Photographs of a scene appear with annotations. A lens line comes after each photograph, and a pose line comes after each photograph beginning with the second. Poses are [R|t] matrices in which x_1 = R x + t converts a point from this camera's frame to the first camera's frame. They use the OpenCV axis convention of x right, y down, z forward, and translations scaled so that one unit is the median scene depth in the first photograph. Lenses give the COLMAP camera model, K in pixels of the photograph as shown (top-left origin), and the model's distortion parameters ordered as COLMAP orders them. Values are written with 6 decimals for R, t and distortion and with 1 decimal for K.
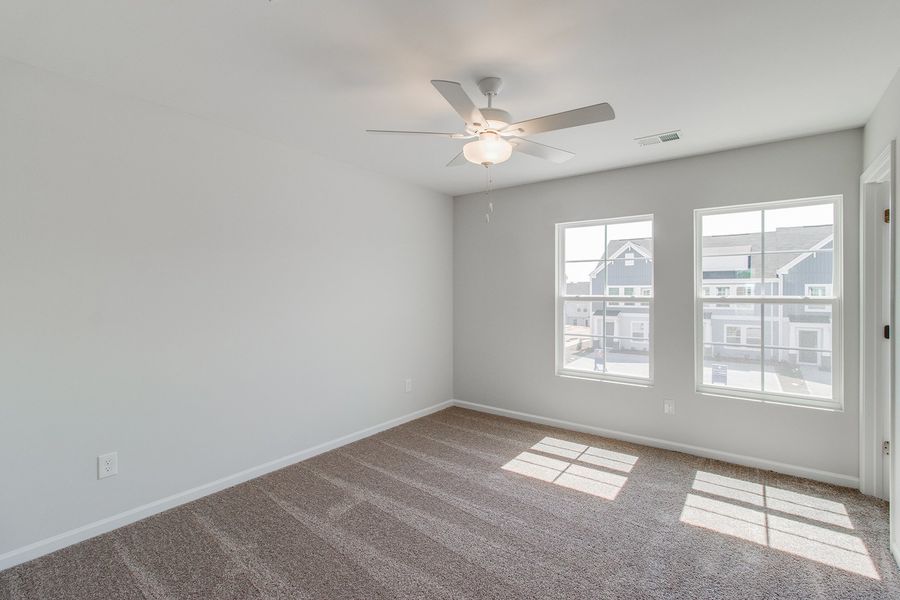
lens RADIAL K [[419.9, 0, 454.3], [0, 419.9, 293.9], [0, 0, 1]] dist [0.002297, -0.000156]
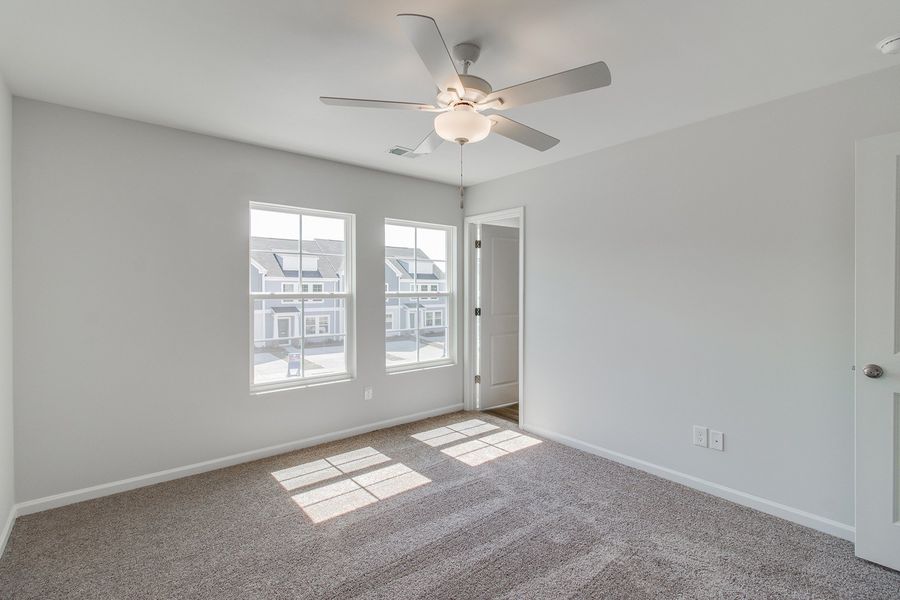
lens RADIAL K [[419.9, 0, 454.3], [0, 419.9, 293.9], [0, 0, 1]] dist [0.002297, -0.000156]
pose [[0.220513, -0.010140, 0.975331, -0.551825], [-0.001499, 0.999941, 0.010735, -0.002237], [-0.975383, -0.003829, 0.220485, 0.589410]]
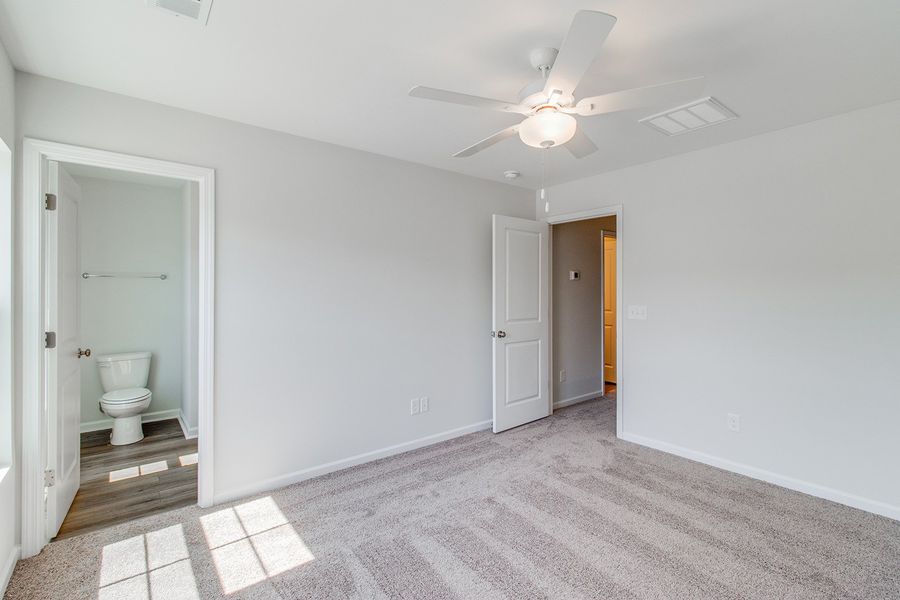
lens RADIAL K [[419.9, 0, 454.3], [0, 419.9, 293.9], [0, 0, 1]] dist [0.002297, -0.000156]
pose [[-0.971479, 0.001981, 0.237116, 0.038328], [0.003252, 0.999982, 0.004971, -0.004117], [-0.237102, 0.005601, -0.971469, 1.340586]]
